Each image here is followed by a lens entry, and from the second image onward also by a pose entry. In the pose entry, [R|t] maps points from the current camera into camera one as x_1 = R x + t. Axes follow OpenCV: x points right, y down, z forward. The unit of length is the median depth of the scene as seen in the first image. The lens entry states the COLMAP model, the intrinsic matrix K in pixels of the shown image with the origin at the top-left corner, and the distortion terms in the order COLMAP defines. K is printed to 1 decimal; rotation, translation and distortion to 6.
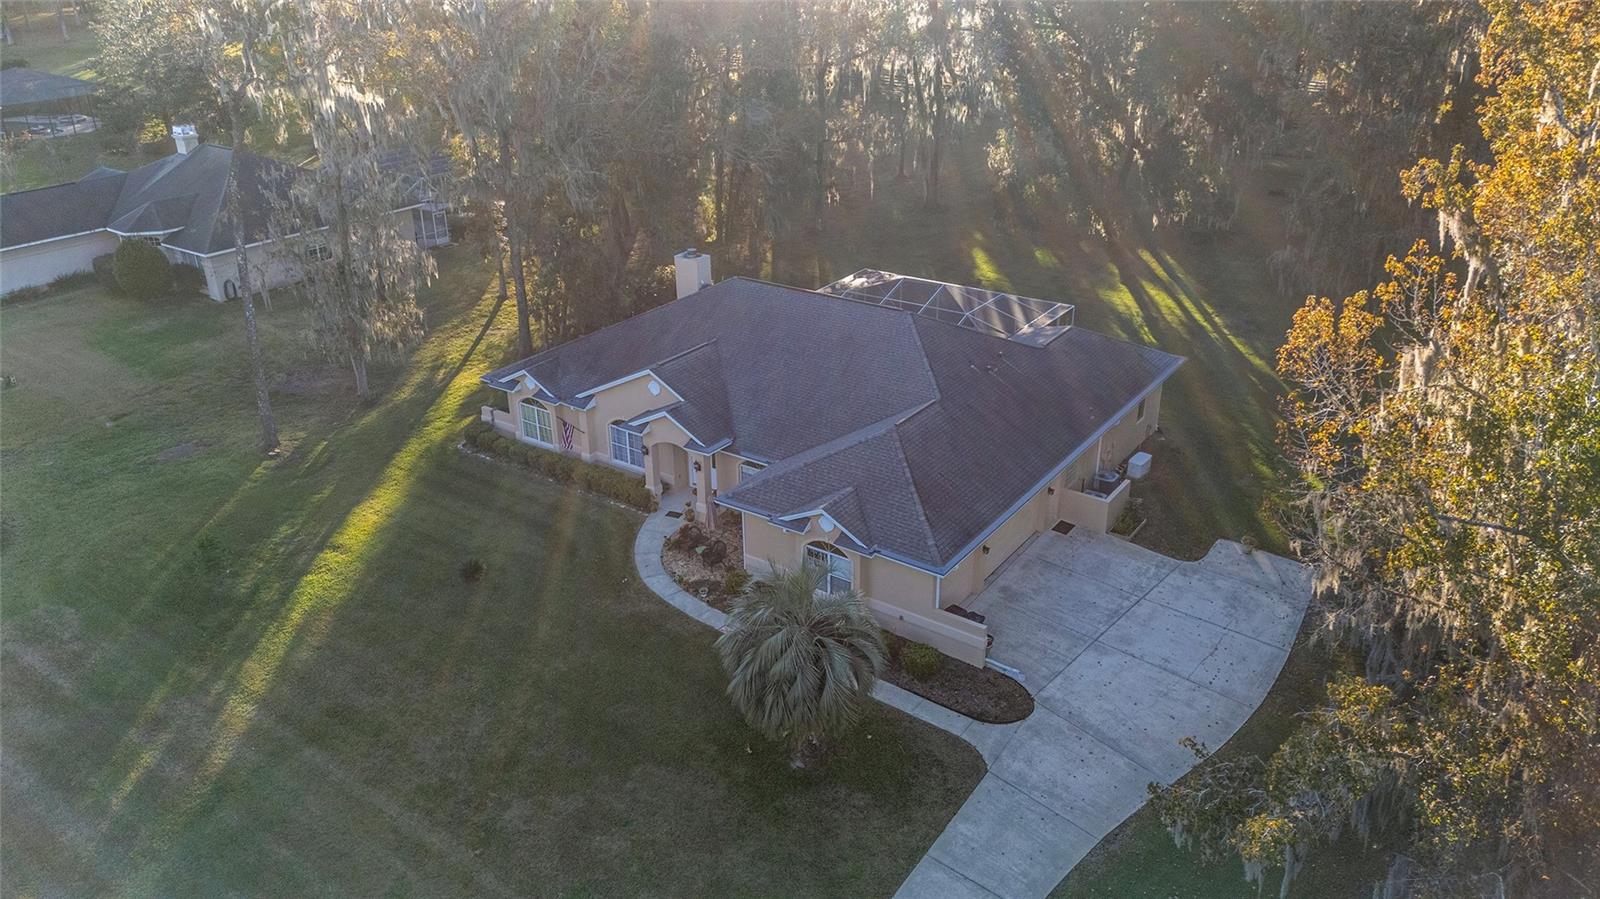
lens RADIAL K [[1201.7, 0, 782.9], [0, 1201.7, 450.0], [0, 0, 1]] dist [0.094882, -0.001370]
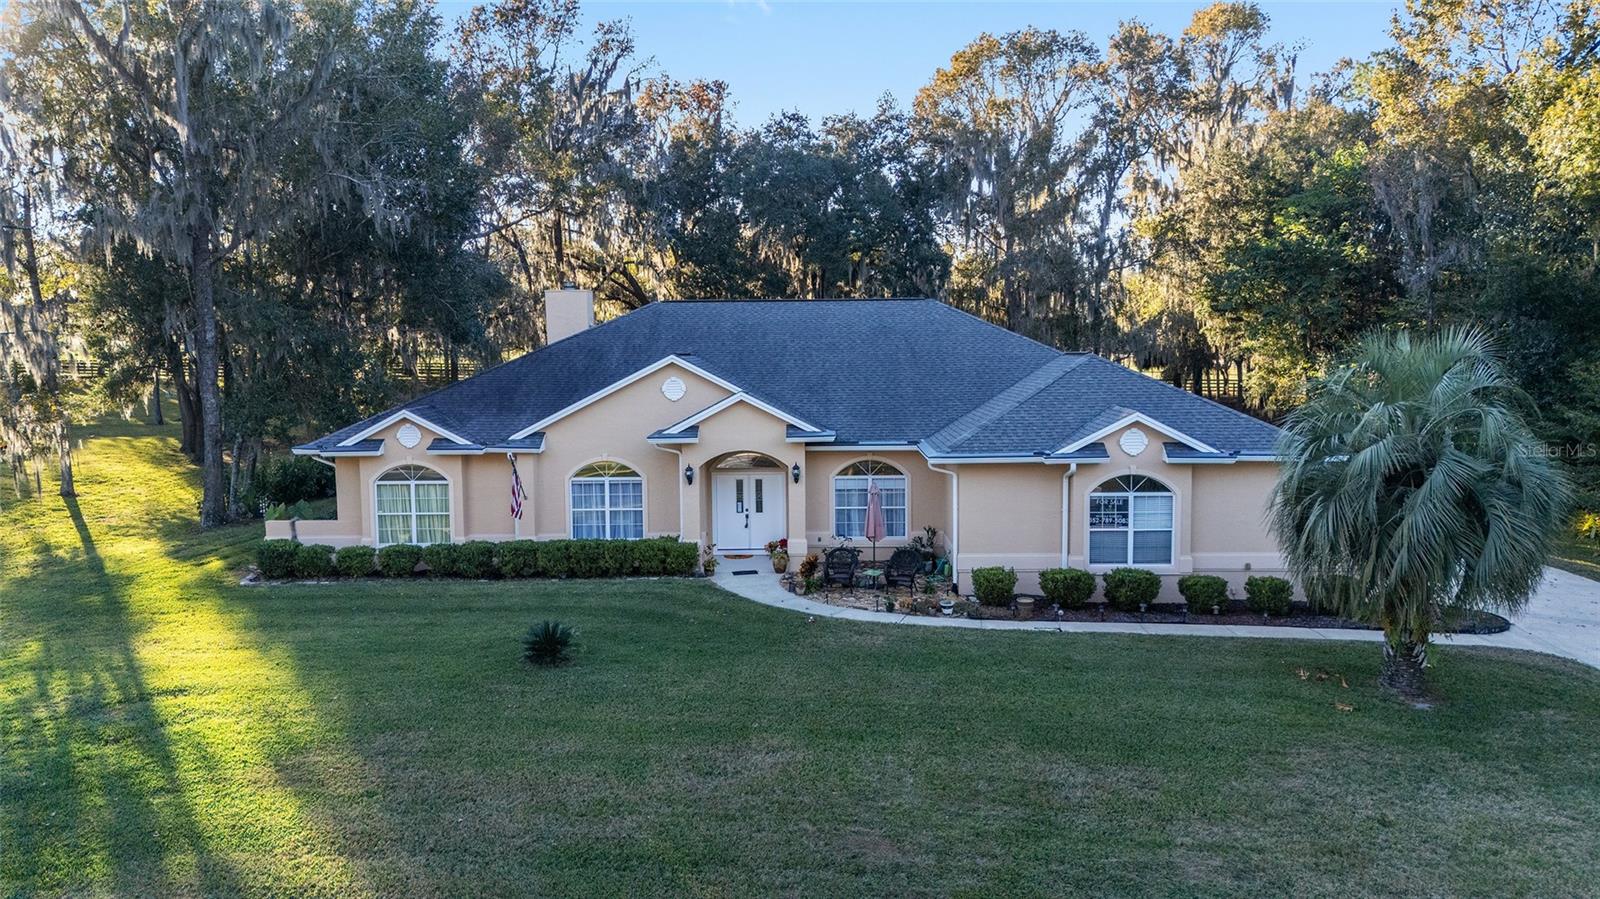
lens RADIAL K [[1201.7, 0, 782.9], [0, 1201.7, 450.0], [0, 0, 1]] dist [0.094882, -0.001370]
pose [[0.829537, -0.044090, 0.556708, -0.394435], [0.230443, 0.935073, -0.269321, 0.157490], [-0.508689, 0.351701, 0.785838, 0.437088]]
